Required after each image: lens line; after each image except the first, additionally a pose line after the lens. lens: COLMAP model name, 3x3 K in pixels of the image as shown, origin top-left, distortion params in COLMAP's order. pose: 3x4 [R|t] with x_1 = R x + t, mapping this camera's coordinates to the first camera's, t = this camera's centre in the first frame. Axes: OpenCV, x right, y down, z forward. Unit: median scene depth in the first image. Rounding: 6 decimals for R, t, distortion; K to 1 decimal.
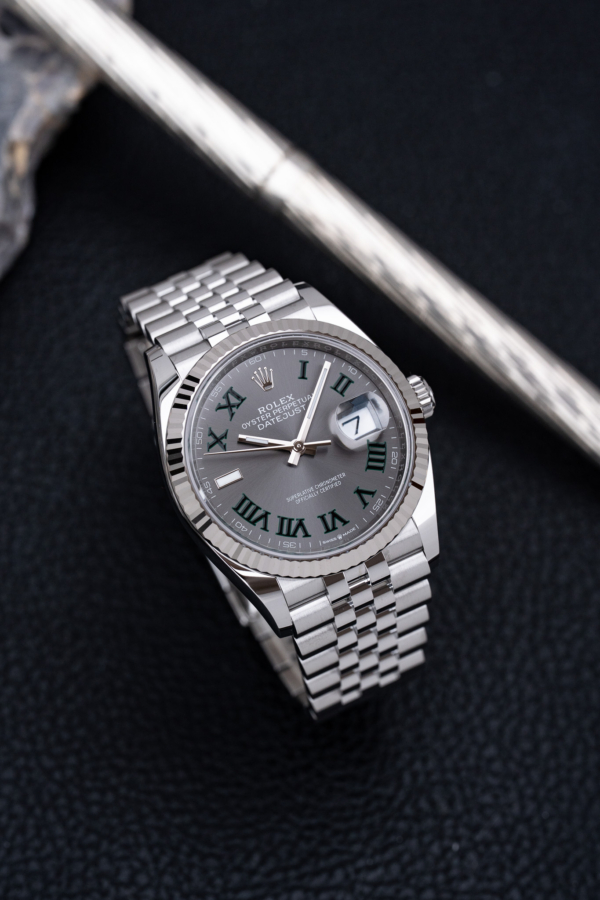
lens RADIAL K [[3288.2, 0, 234.1], [0, 3288.2, 523.8], [0, 0, 1]] dist [0.094821, 0.041619]
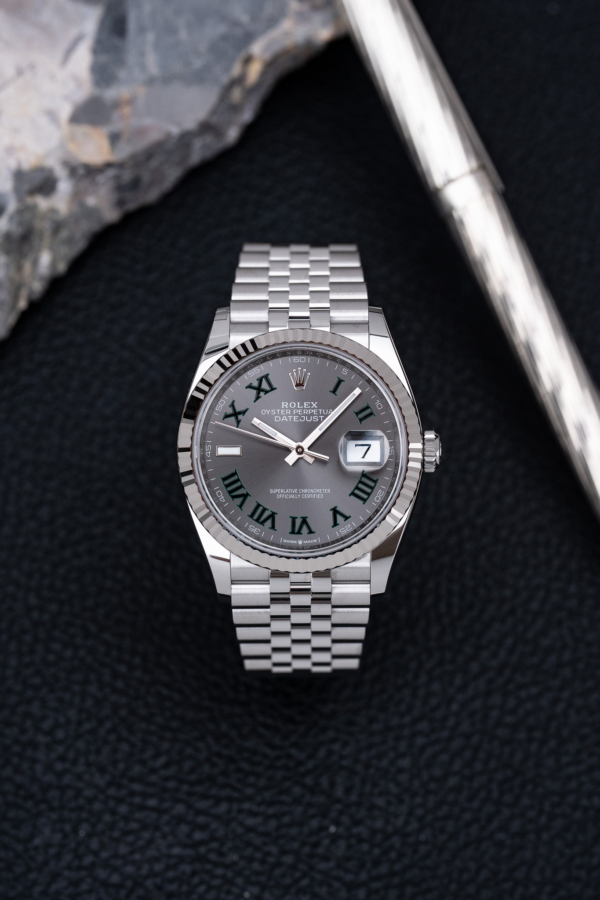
lens RADIAL K [[3288.2, 0, 234.1], [0, 3288.2, 523.8], [0, 0, 1]] dist [0.094821, 0.041619]
pose [[0.896450, 0.417739, -0.147892, 0.155891], [-0.397685, 0.905603, 0.147410, -0.139546], [0.195511, -0.073332, 0.977956, -0.059504]]
